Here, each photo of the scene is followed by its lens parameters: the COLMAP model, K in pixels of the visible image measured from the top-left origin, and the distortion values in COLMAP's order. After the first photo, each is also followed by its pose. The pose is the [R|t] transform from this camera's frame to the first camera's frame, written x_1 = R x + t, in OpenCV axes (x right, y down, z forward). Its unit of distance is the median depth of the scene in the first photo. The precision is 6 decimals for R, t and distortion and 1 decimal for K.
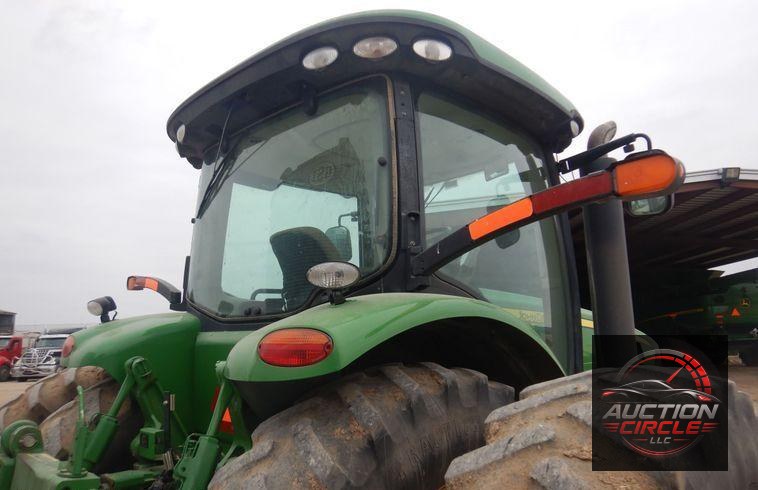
lens RADIAL K [[305.9, 0, 380.4], [0, 305.9, 260.0], [0, 0, 1]] dist [0.018913, 0.000332]
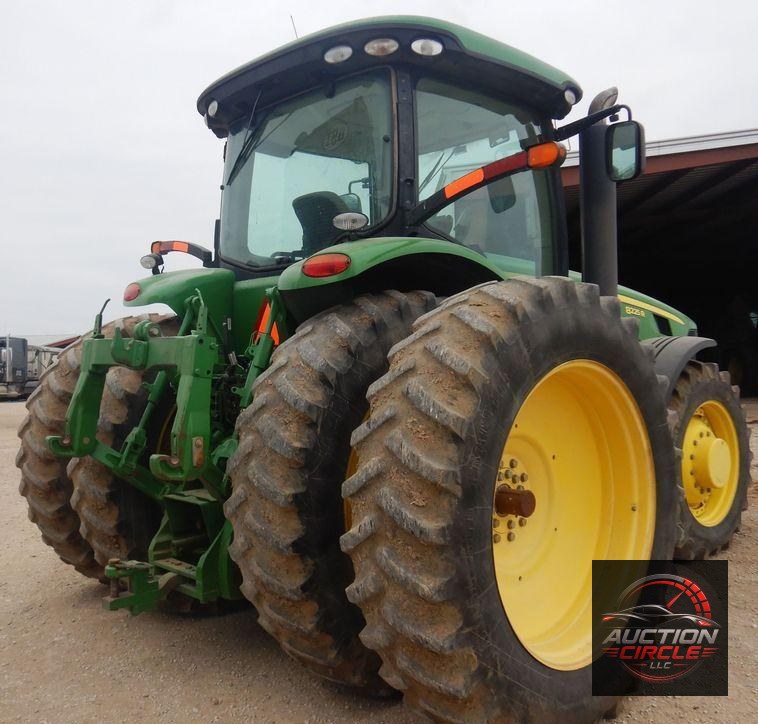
lens RADIAL K [[769.0, 0, 376.5], [0, 769.0, 365.3], [0, 0, 1]] dist [0.018446, 0.000000]
pose [[0.996947, 0.012535, -0.077063, 0.202499], [-0.005899, 0.996300, 0.085739, 0.314101], [0.077852, -0.085023, 0.993333, -2.056753]]
